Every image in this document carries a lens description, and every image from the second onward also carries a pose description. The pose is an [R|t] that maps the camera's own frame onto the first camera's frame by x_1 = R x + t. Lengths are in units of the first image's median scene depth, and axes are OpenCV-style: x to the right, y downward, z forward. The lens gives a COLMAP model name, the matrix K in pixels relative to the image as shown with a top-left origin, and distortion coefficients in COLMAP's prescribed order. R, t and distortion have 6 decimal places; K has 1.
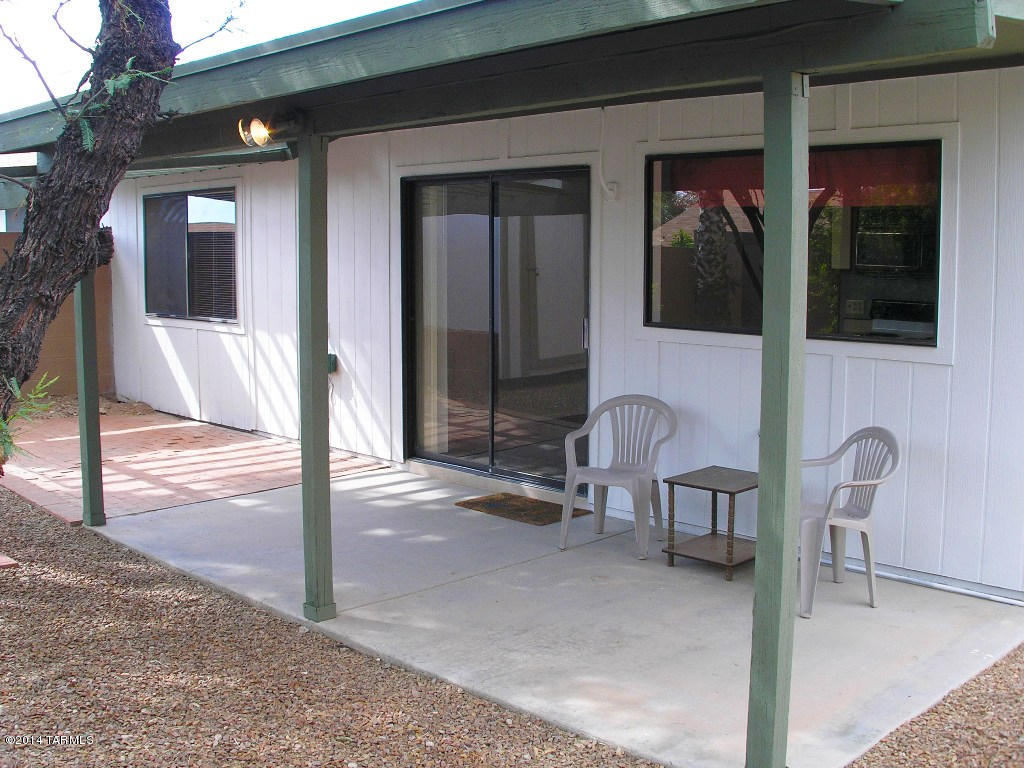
lens RADIAL K [[1135.7, 0, 513.8], [0, 1135.7, 385.8], [0, 0, 1]] dist [-0.156389, 0.000000]
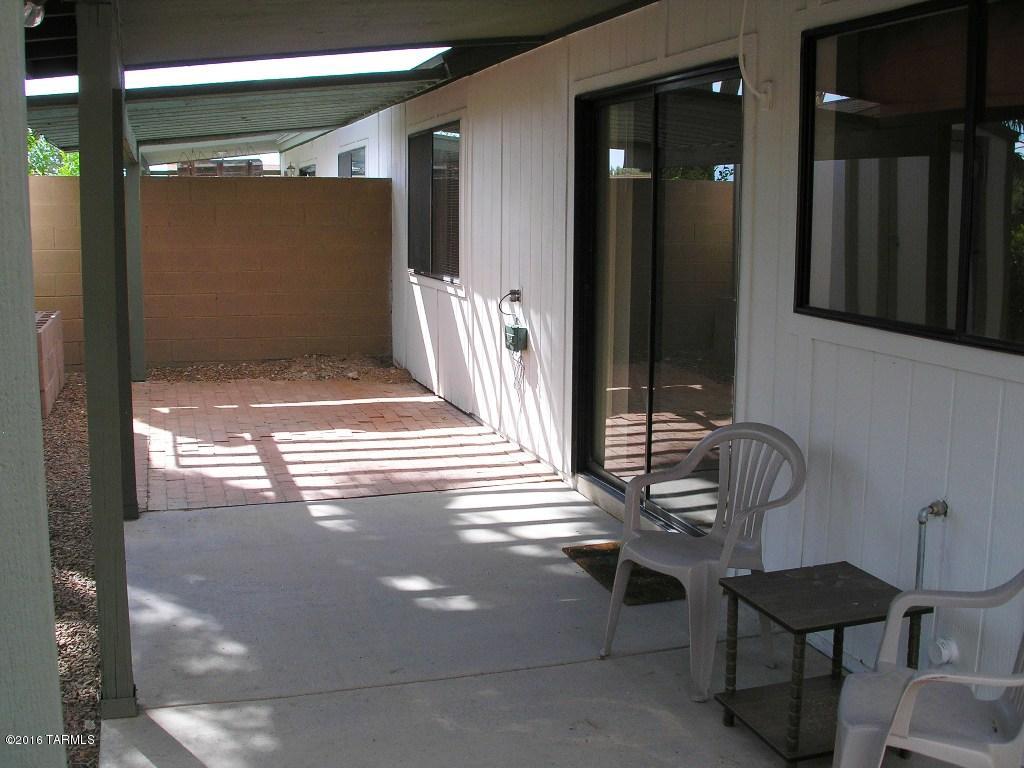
lens RADIAL K [[1135.7, 0, 510.0], [0, 1135.7, 375.9], [0, 0, 1]] dist [-0.156389, 0.000000]
pose [[0.880827, 0.070963, -0.468089, 0.216184], [-0.058963, 0.997448, 0.040262, -0.027473], [0.469752, -0.007864, 0.882763, 0.319061]]
